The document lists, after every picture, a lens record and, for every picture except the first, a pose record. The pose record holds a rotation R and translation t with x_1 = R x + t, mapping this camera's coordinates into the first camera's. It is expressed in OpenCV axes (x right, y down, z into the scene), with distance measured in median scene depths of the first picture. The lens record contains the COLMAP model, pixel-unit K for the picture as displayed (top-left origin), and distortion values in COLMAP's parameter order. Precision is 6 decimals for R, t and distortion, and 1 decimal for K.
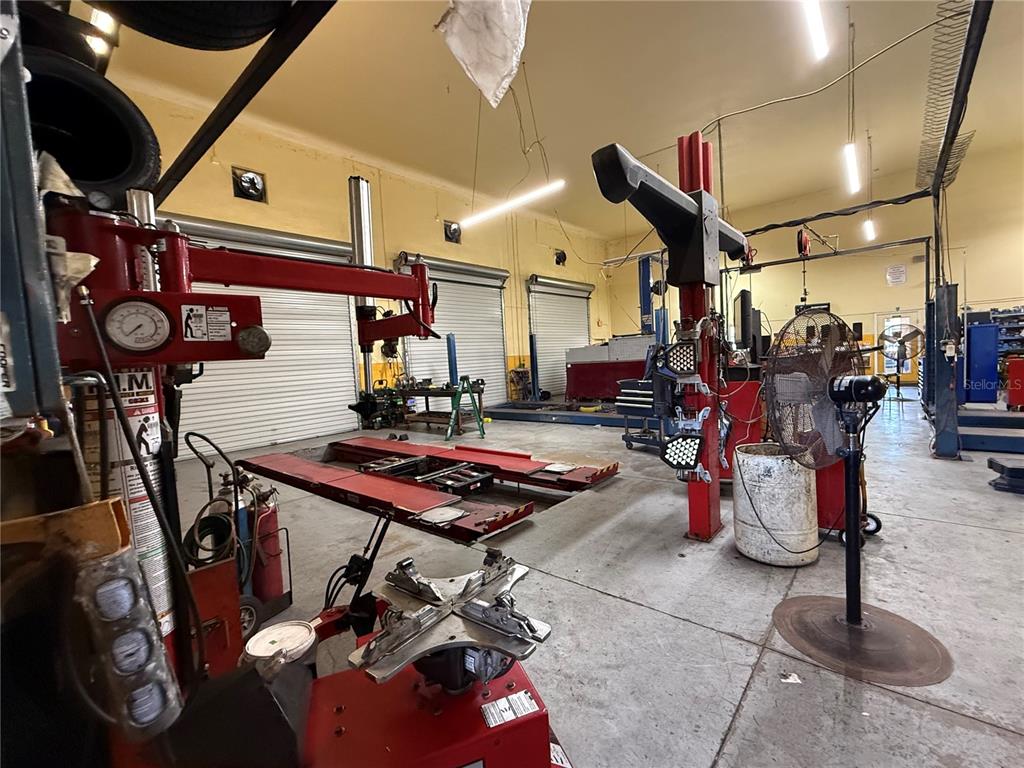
lens RADIAL K [[446.3, 0, 516.8], [0, 446.3, 383.6], [0, 0, 1]] dist [-0.000409, -0.000053]
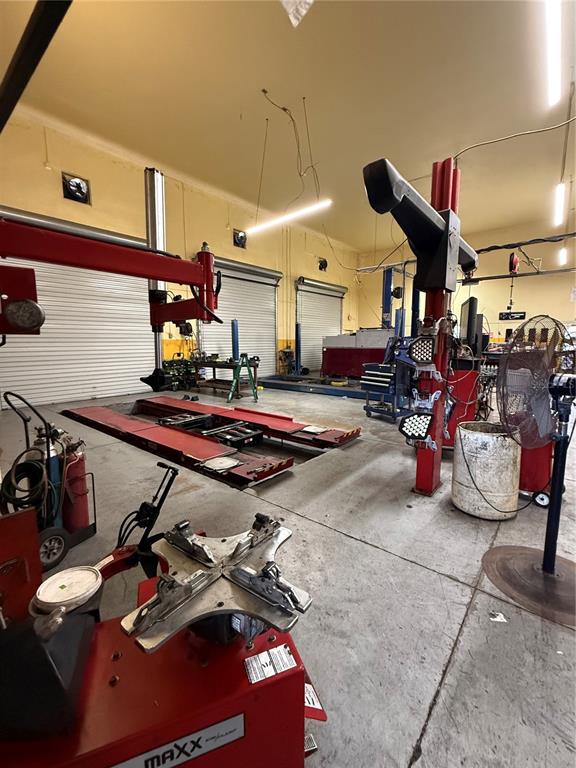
lens RADIAL K [[334.7, 0, 288.0], [0, 334.7, 384.0], [0, 0, 1]] dist [-0.000409, -0.000053]
pose [[0.998498, 0.051853, 0.017689, -0.008445], [-0.052970, 0.996142, 0.069968, -0.008980], [-0.013993, -0.070800, 0.997392, 0.081991]]
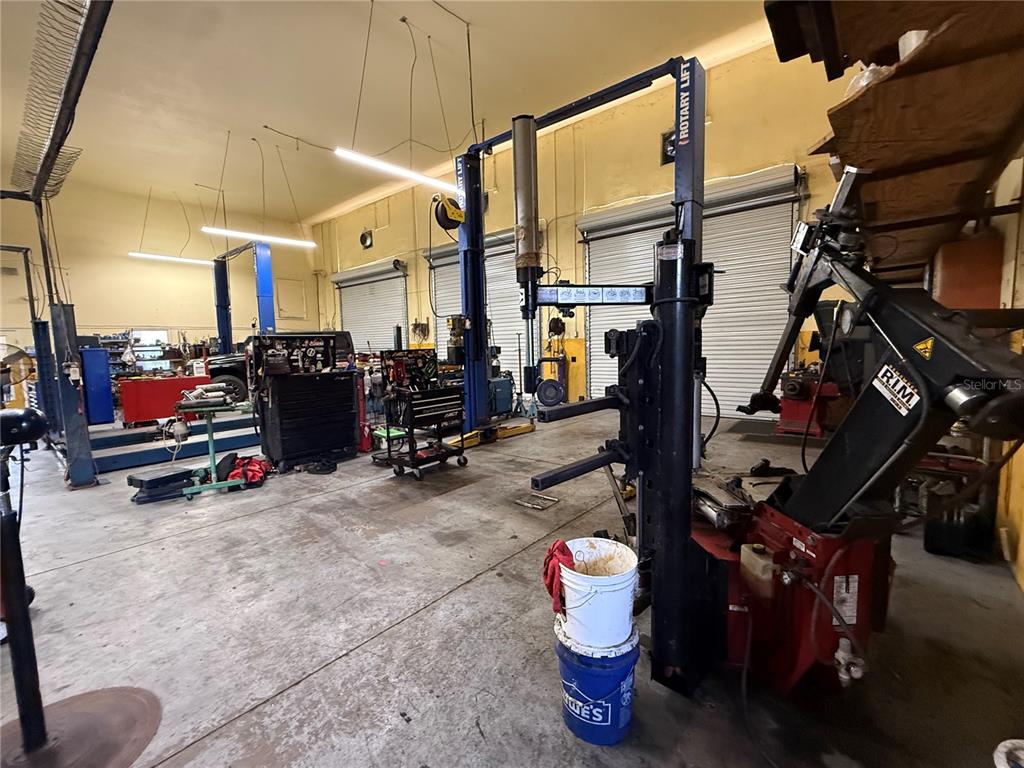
lens RADIAL K [[442.5, 0, 512.0], [0, 442.5, 384.0], [0, 0, 1]] dist [-0.000765, -0.000240]
pose [[-0.010255, -0.036842, 0.999268, 0.035443], [0.088299, 0.995384, 0.037605, -0.008837], [-0.996041, 0.088620, -0.006954, 0.127341]]
